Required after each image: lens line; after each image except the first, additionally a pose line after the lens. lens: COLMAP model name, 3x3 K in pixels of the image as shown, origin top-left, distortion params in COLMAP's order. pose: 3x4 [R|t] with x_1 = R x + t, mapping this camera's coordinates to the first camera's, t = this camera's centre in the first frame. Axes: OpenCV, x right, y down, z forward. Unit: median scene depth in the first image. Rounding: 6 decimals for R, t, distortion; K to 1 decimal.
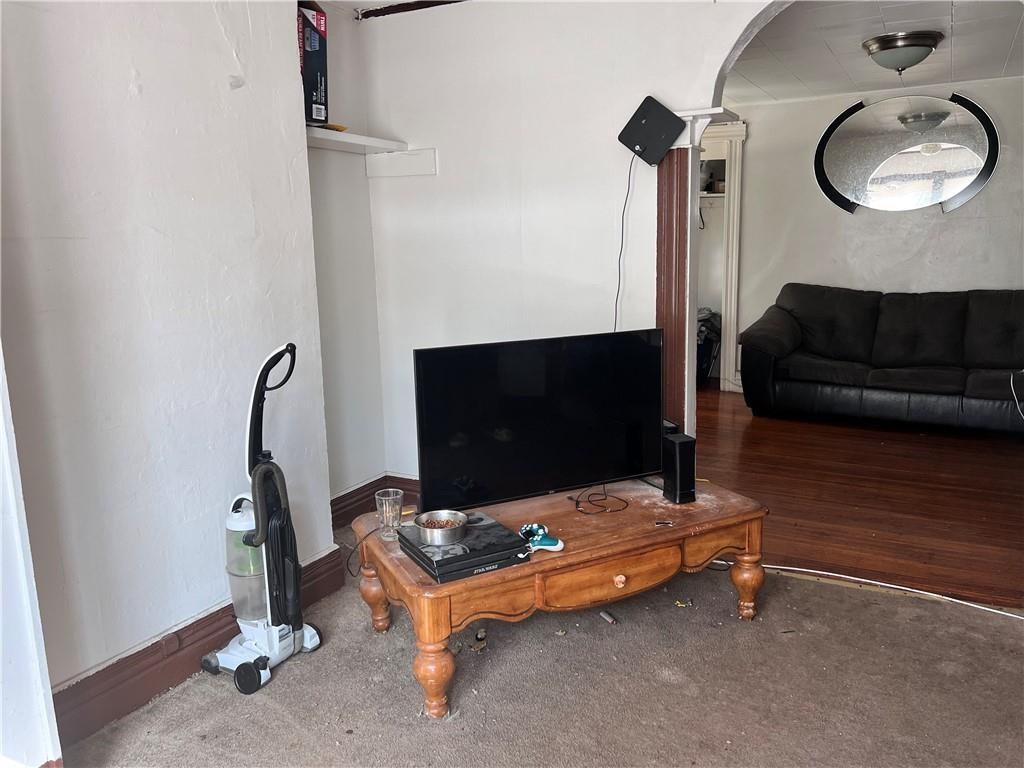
lens RADIAL K [[788.3, 0, 512.0], [0, 788.3, 384.0], [0, 0, 1]] dist [-0.001197, 0.004643]
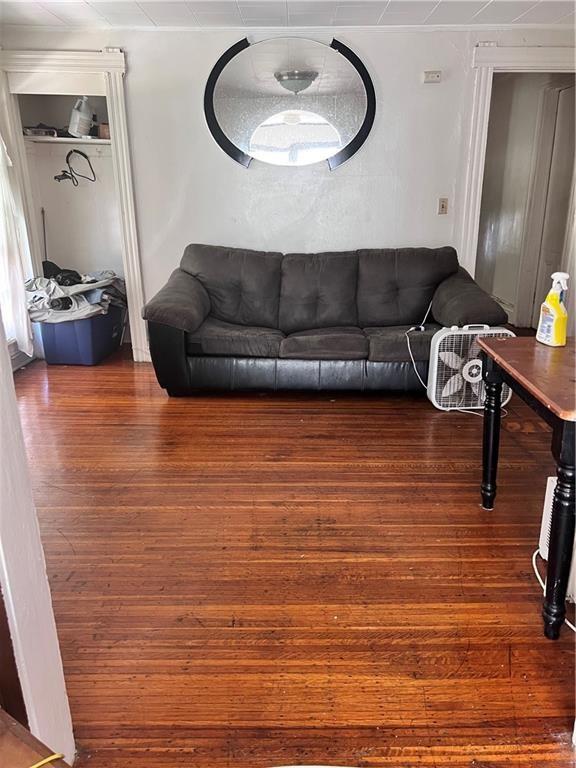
lens RADIAL K [[513.0, 0, 288.0], [0, 513.0, 384.0], [0, 0, 1]] dist [0.009951, -0.001523]
pose [[0.872346, -0.152933, 0.464354, 0.151410], [0.070615, 0.979269, 0.189859, -0.077397], [-0.483763, -0.132832, 0.865060, 0.418461]]
